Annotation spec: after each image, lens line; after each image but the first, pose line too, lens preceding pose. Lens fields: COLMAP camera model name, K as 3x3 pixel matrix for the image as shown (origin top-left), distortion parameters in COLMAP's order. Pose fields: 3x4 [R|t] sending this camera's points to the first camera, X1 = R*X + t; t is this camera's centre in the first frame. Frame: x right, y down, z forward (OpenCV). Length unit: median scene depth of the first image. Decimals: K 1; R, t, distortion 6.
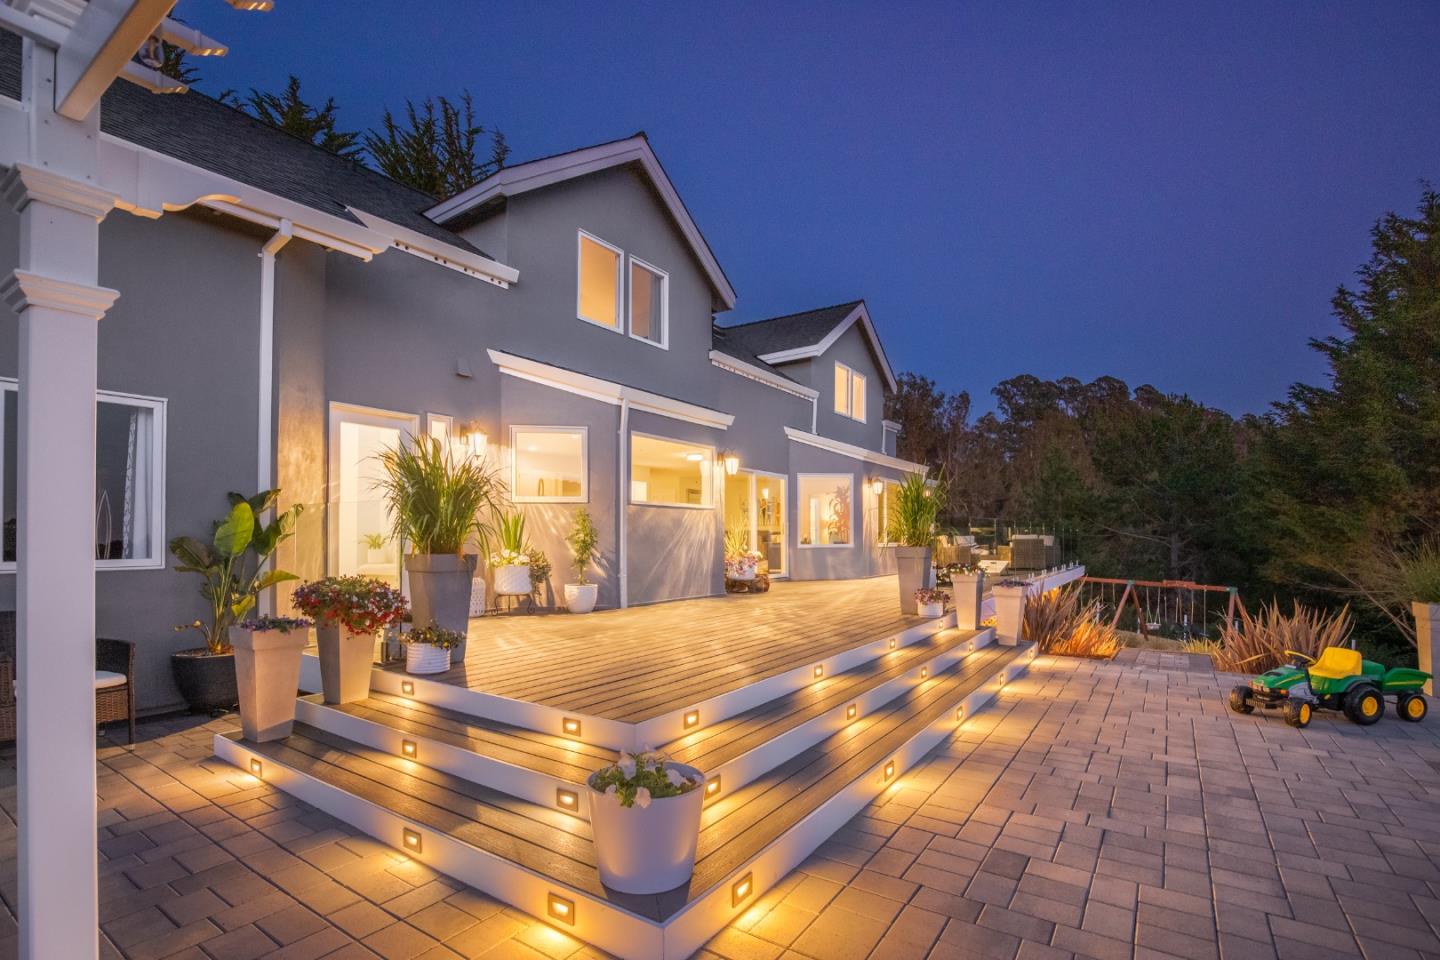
lens RADIAL K [[662.8, 0, 747.5], [0, 662.8, 531.7], [0, 0, 1]] dist [-0.032161, 0.002672]
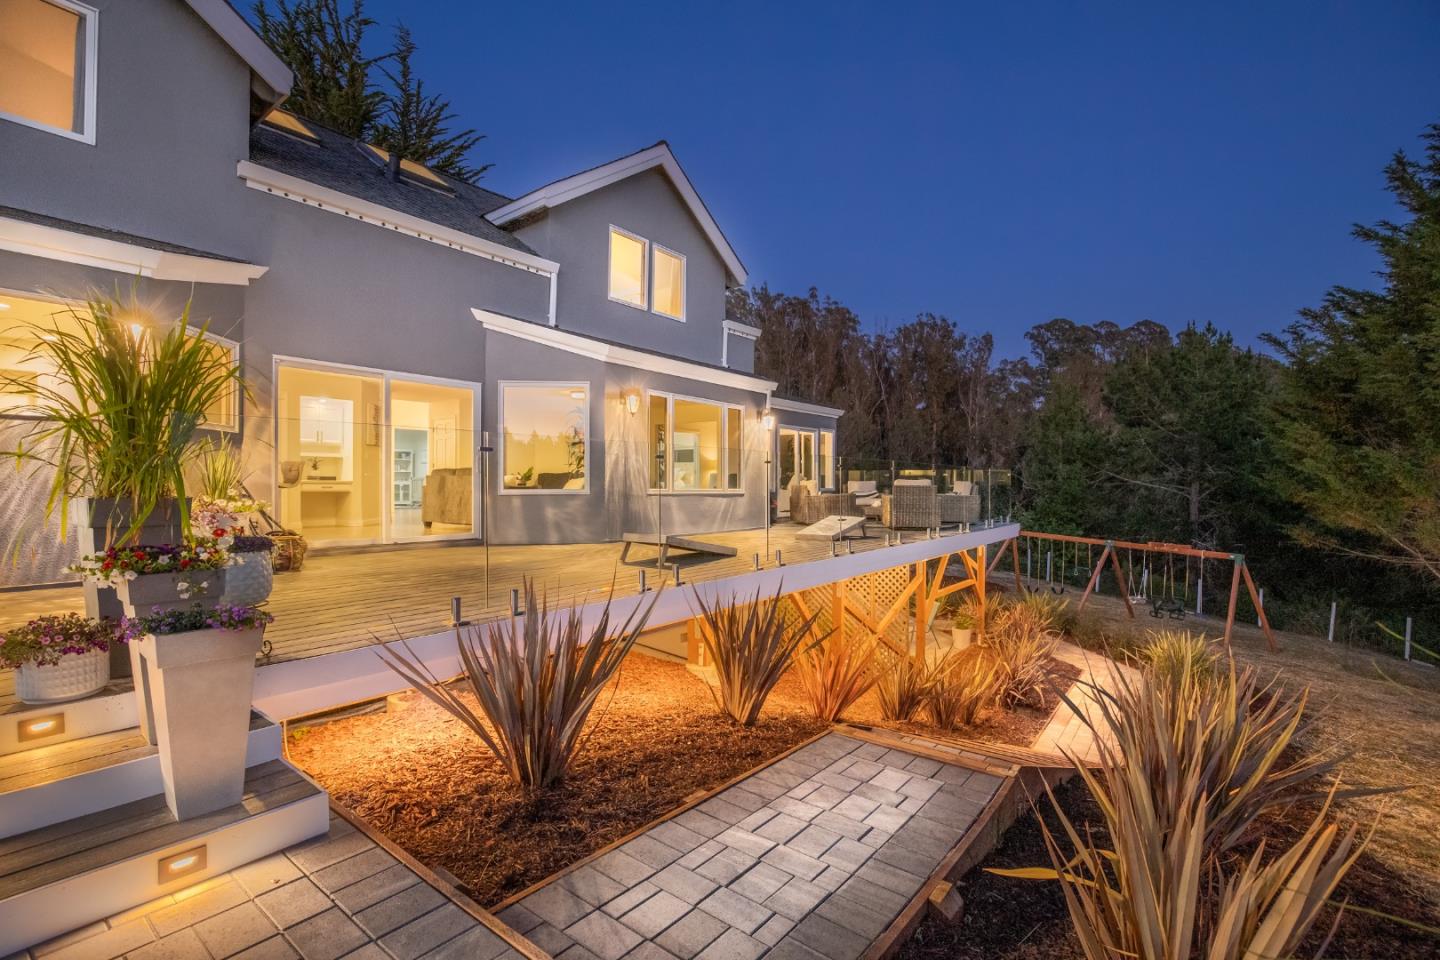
lens RADIAL K [[662.8, 0, 726.3], [0, 662.8, 485.2], [0, 0, 1]] dist [-0.032161, 0.002672]
pose [[0.997733, 0.011776, -0.066261, 0.190811], [-0.010903, 0.999849, 0.013520, 0.002114], [0.066410, -0.012767, 0.997711, 0.199265]]
